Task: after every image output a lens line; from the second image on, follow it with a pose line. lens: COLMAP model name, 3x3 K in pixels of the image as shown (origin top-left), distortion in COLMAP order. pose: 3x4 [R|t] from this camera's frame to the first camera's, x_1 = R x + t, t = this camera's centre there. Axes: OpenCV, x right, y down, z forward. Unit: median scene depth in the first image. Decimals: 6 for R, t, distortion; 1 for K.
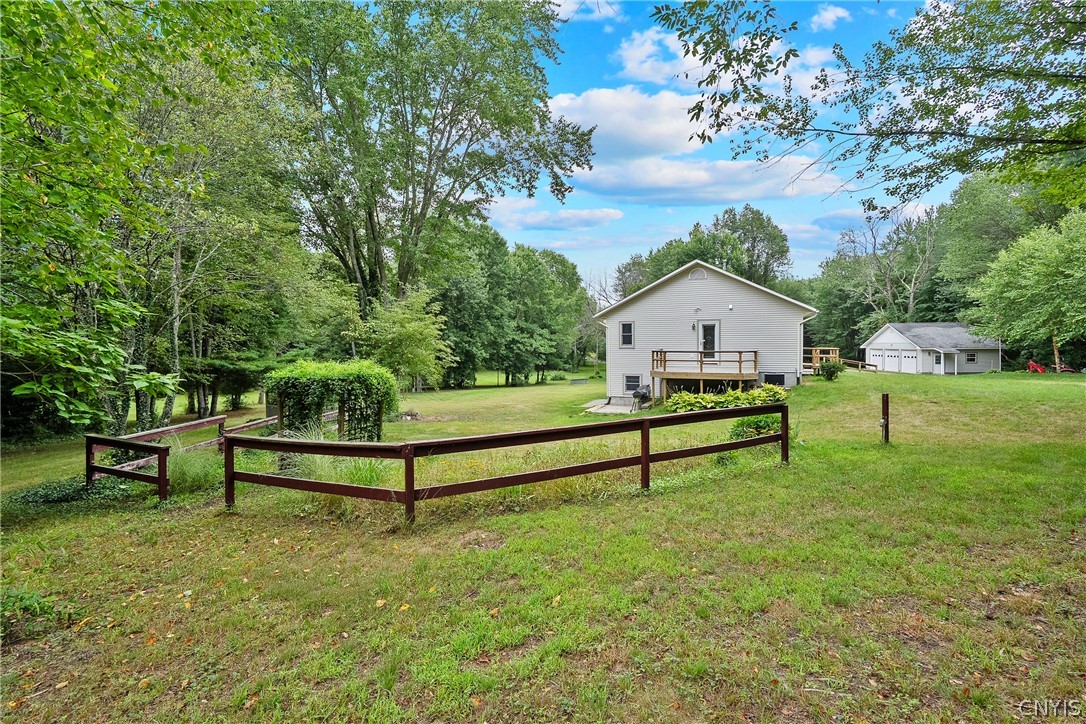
lens RADIAL K [[490.6, 0, 542.0], [0, 490.6, 347.0], [0, 0, 1]] dist [0.000987, 0.000751]
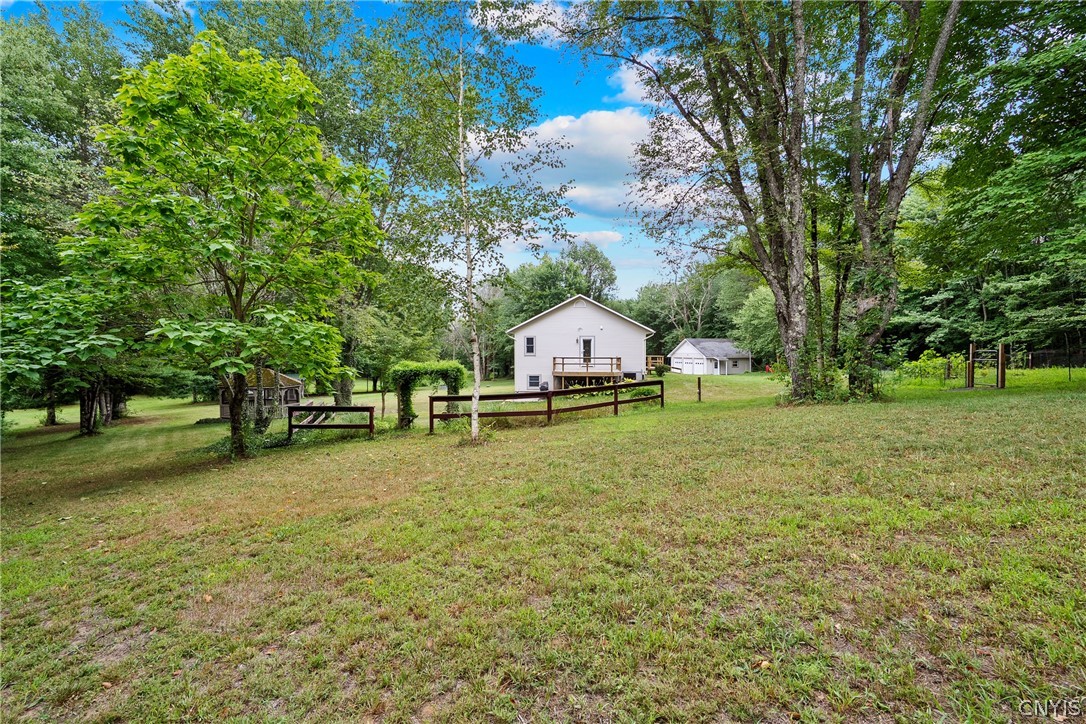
lens RADIAL K [[490.6, 0, 542.0], [0, 490.6, 347.0], [0, 0, 1]] dist [0.000987, 0.000751]
pose [[0.942192, 0.009243, 0.334945, -0.185291], [-0.003017, 0.999813, -0.019104, 0.003288], [-0.335058, 0.016989, 0.942044, -0.217449]]
